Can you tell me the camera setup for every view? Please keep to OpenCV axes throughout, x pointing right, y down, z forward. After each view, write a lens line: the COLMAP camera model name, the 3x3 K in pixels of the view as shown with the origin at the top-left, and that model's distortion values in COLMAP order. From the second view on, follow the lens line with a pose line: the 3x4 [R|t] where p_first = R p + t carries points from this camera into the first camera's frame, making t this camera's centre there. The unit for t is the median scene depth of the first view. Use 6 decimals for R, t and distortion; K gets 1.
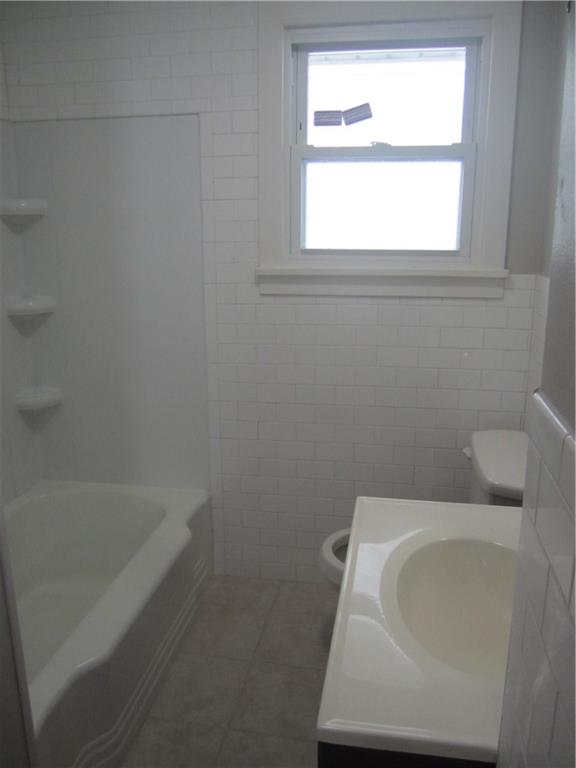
lens RADIAL K [[679.1, 0, 290.3], [0, 679.1, 403.2], [0, 0, 1]] dist [0.028419, -0.005243]
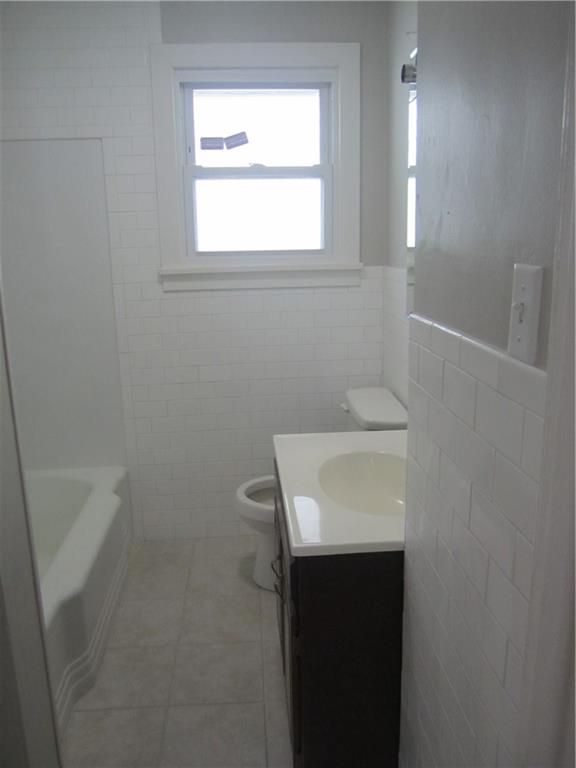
lens RADIAL K [[636.2, 0, 288.0], [0, 636.2, 384.0], [0, 0, 1]] dist [0.083105, 0.003543]
pose [[0.976568, -0.075379, 0.201577, -0.077097], [0.078573, 0.996877, -0.007877, 0.029661], [-0.200354, 0.023531, 0.979441, -0.142566]]
